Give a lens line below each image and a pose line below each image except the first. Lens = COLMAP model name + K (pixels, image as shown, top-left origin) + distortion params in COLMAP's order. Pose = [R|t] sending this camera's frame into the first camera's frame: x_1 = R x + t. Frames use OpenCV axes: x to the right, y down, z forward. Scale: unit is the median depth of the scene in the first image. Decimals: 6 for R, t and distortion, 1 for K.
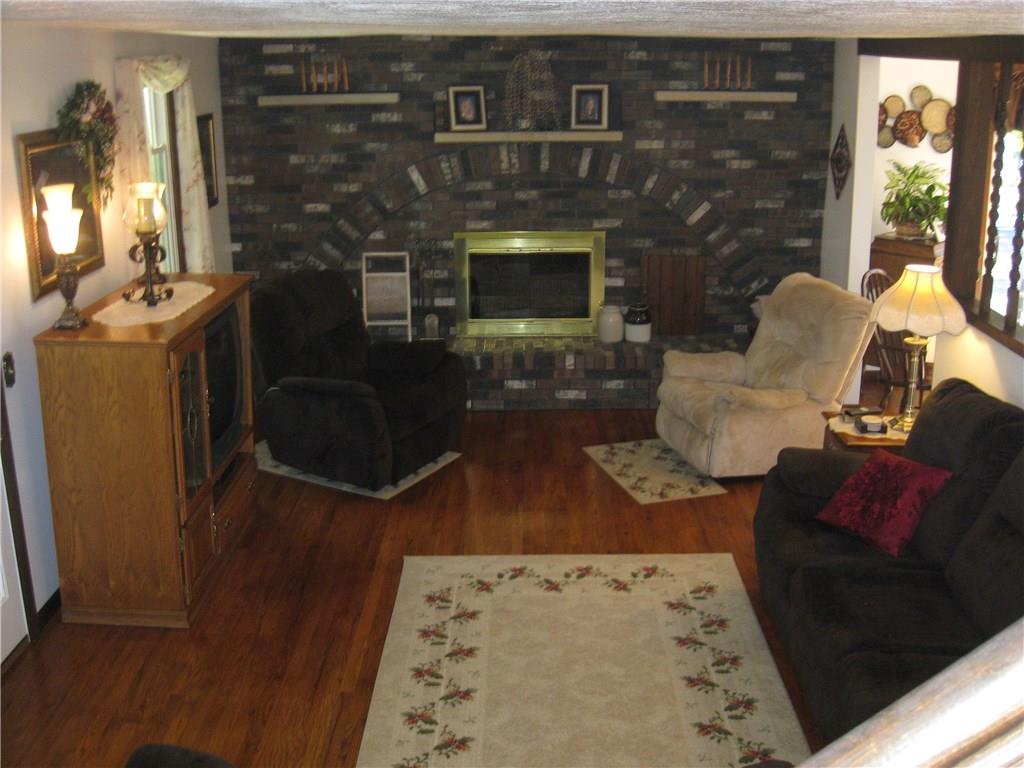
lens RADIAL K [[1127.9, 0, 511.8], [0, 1127.9, 383.1], [0, 0, 1]] dist [-0.152509, 0.000000]
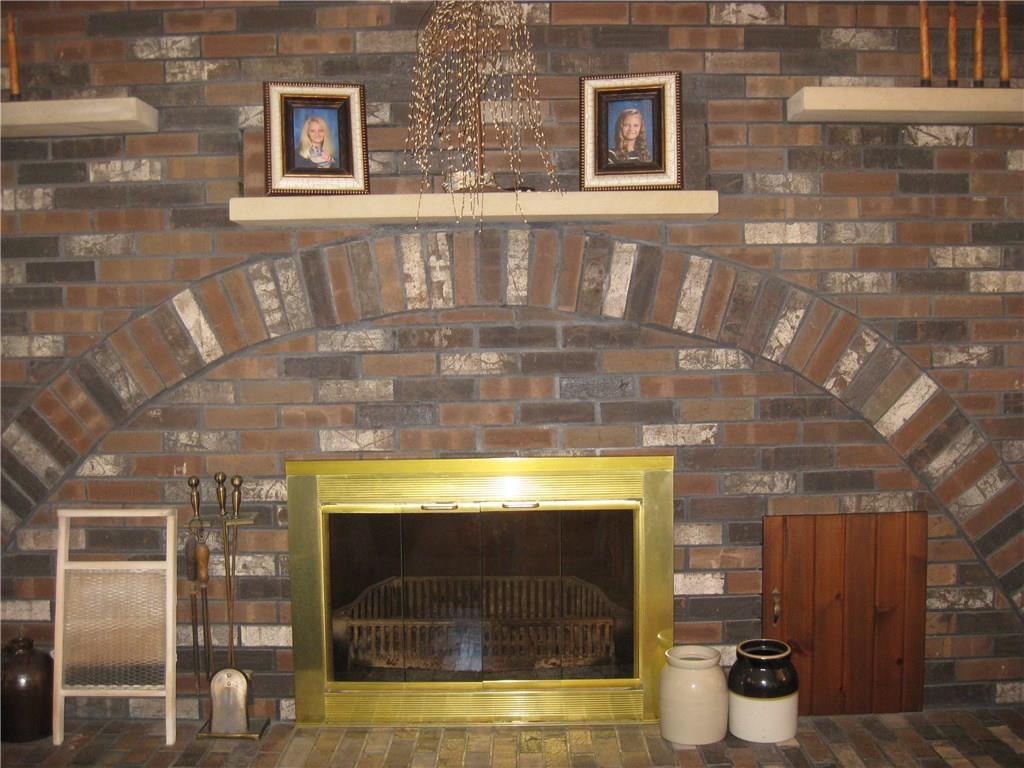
lens RADIAL K [[1127.9, 0, 509.0], [0, 1127.9, 381.5], [0, 0, 1]] dist [-0.152509, 0.000000]
pose [[0.999979, -0.004032, 0.005085, 0.024260], [0.005132, 0.970919, -0.239355, -0.067237], [-0.003972, 0.239376, 0.970919, 0.620464]]
